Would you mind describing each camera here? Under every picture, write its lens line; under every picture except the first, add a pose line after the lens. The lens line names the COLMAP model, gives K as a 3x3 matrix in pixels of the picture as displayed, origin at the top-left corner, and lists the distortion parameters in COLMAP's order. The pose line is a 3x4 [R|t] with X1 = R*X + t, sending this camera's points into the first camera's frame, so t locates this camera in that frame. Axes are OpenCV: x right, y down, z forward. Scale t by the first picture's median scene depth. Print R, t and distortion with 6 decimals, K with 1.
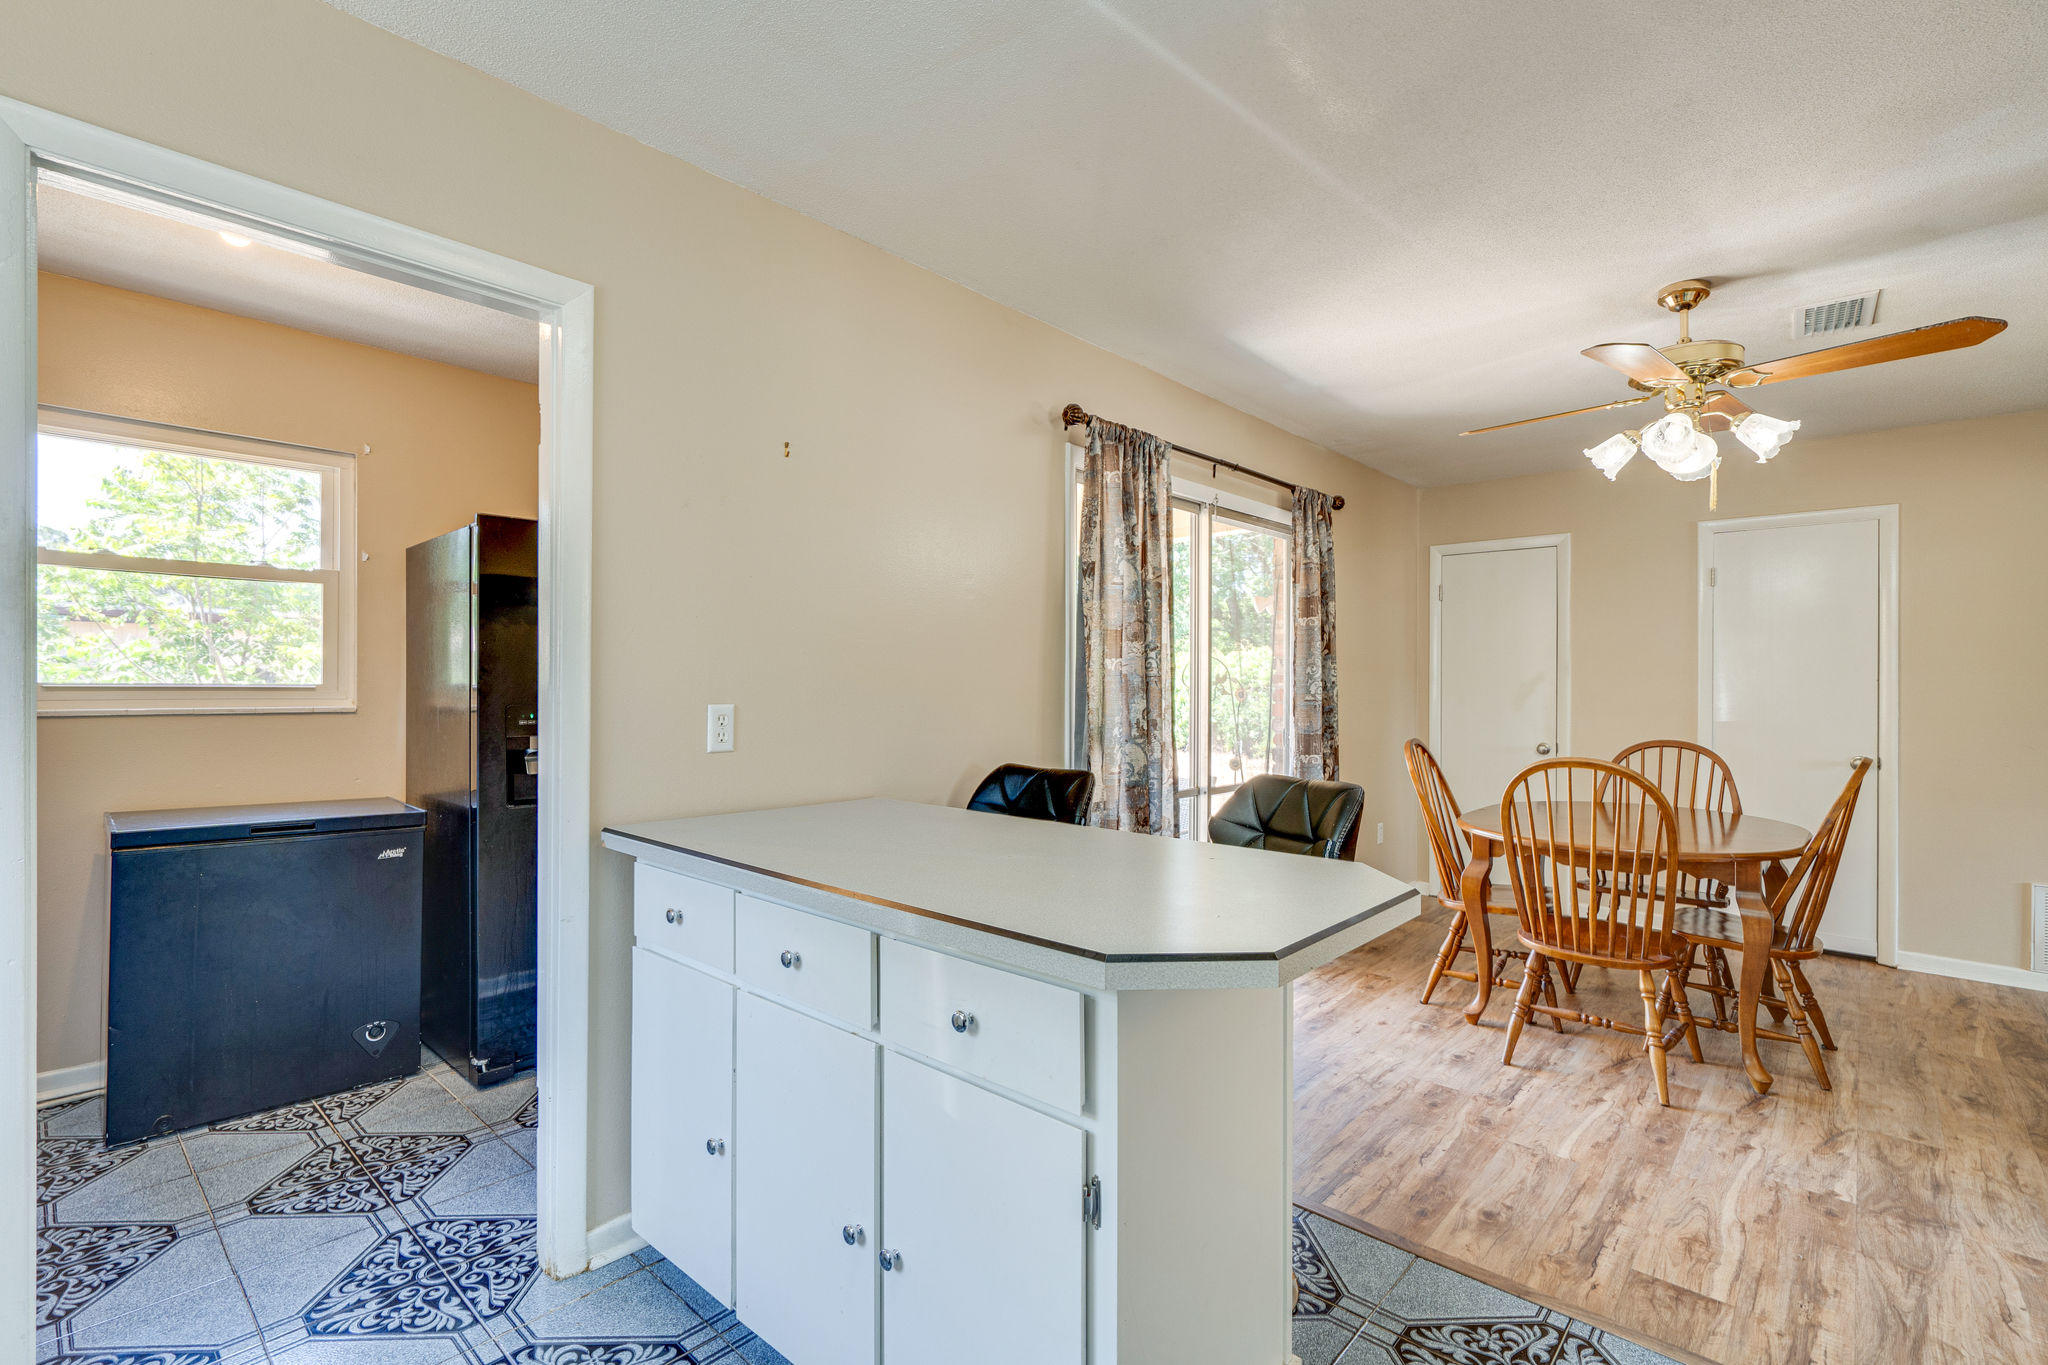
lens RADIAL K [[931.7, 0, 1004.8], [0, 931.7, 693.0], [0, 0, 1]] dist [-0.000408, 0.000352]
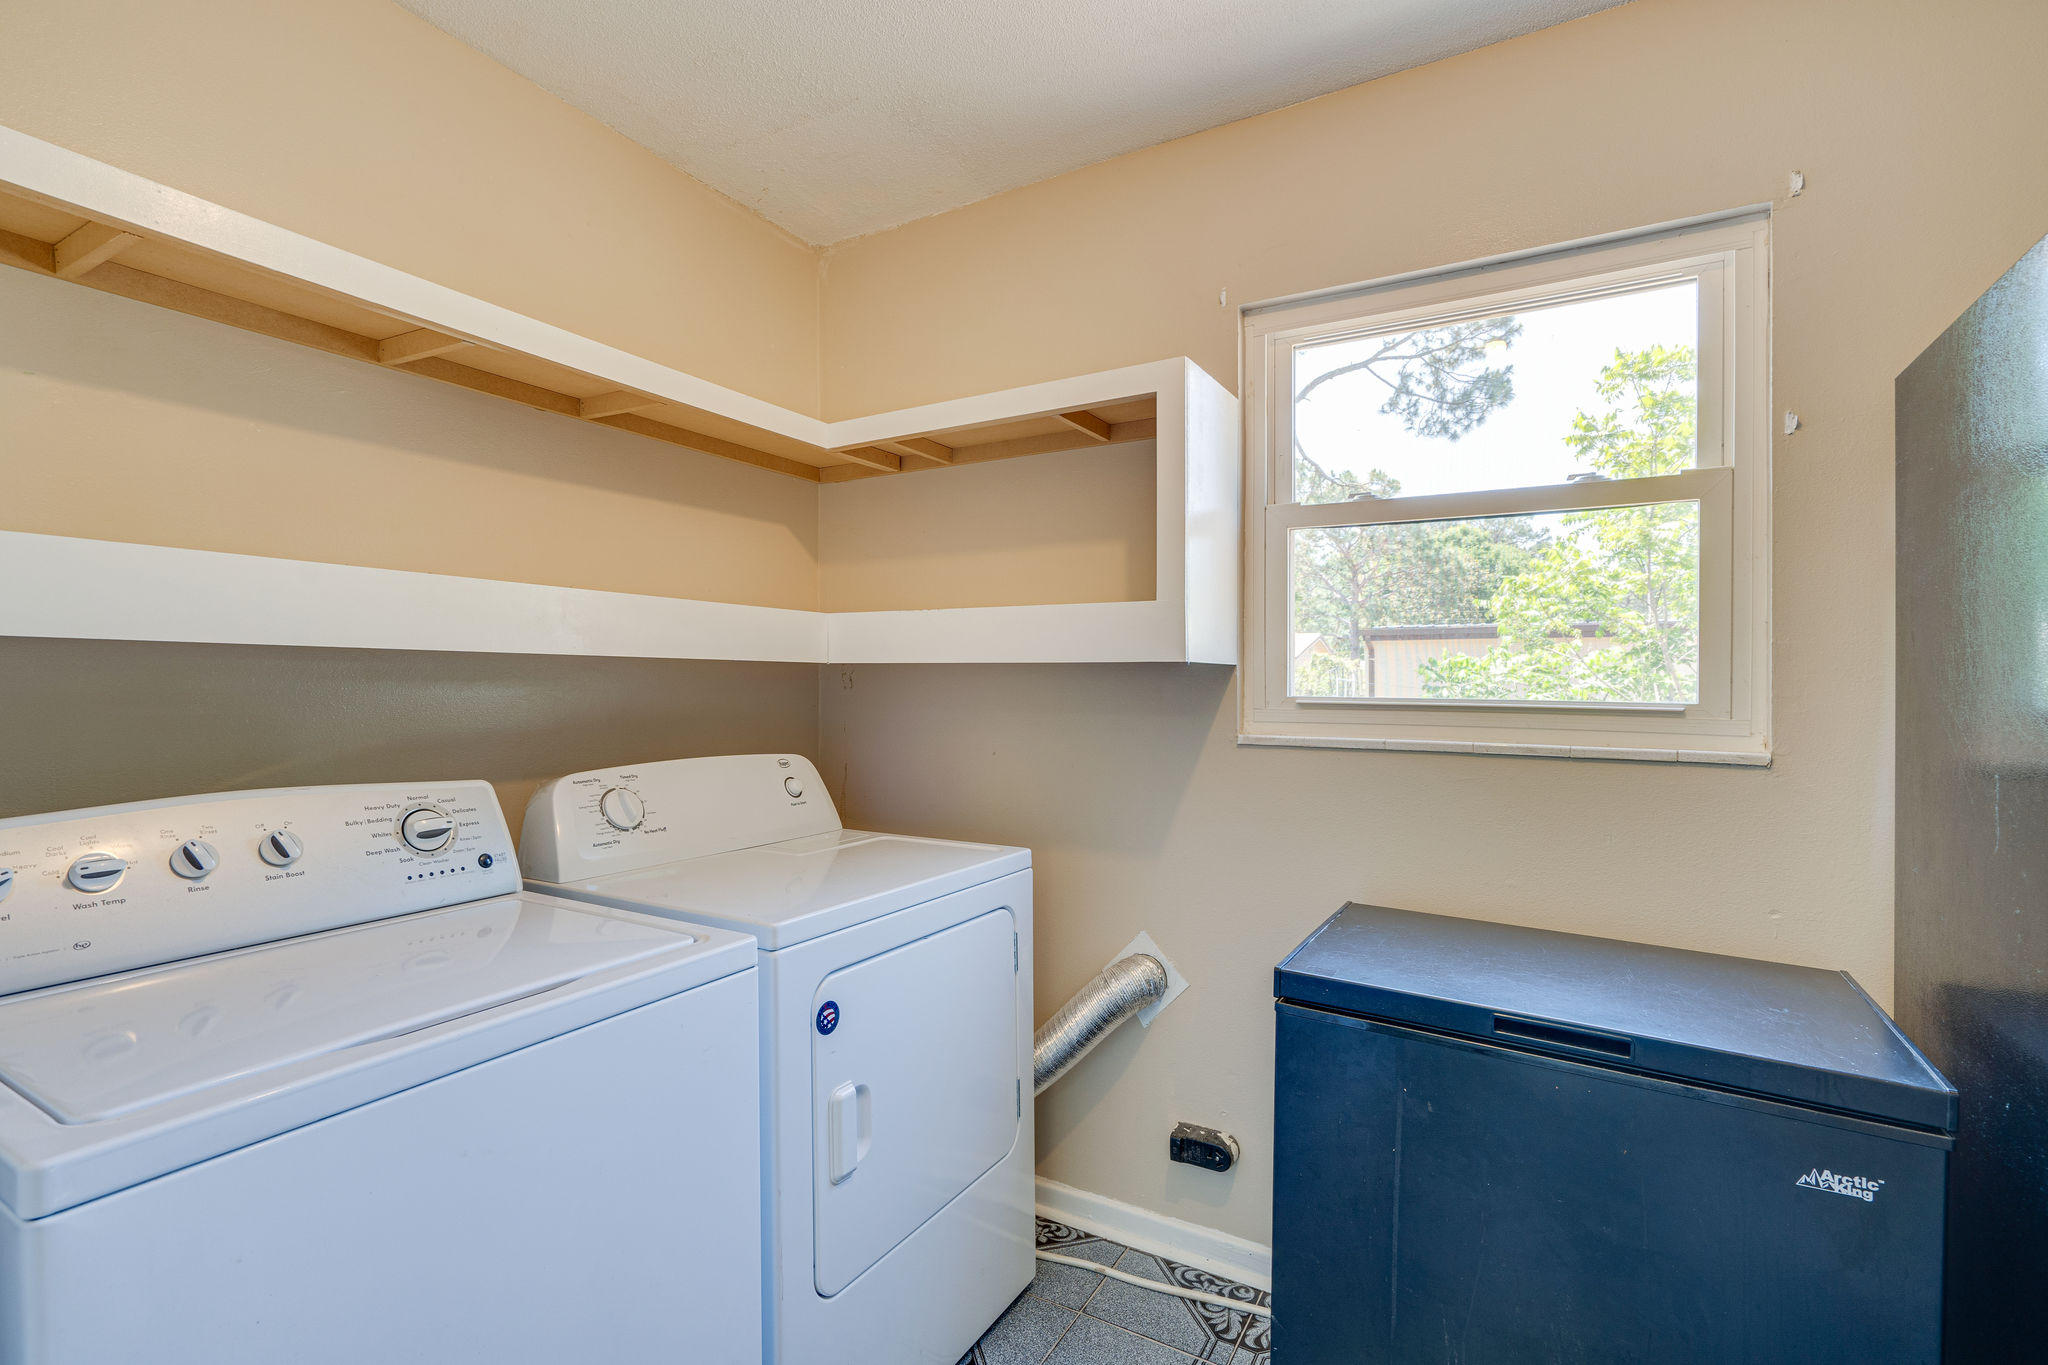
lens RADIAL K [[931.7, 0, 1004.8], [0, 931.7, 693.0], [0, 0, 1]] dist [-0.000408, 0.000352]
pose [[0.217303, -0.005440, -0.976089, -0.330732], [-0.005820, 0.999959, -0.006869, -0.009406], [0.976087, 0.007173, 0.217263, 0.533355]]
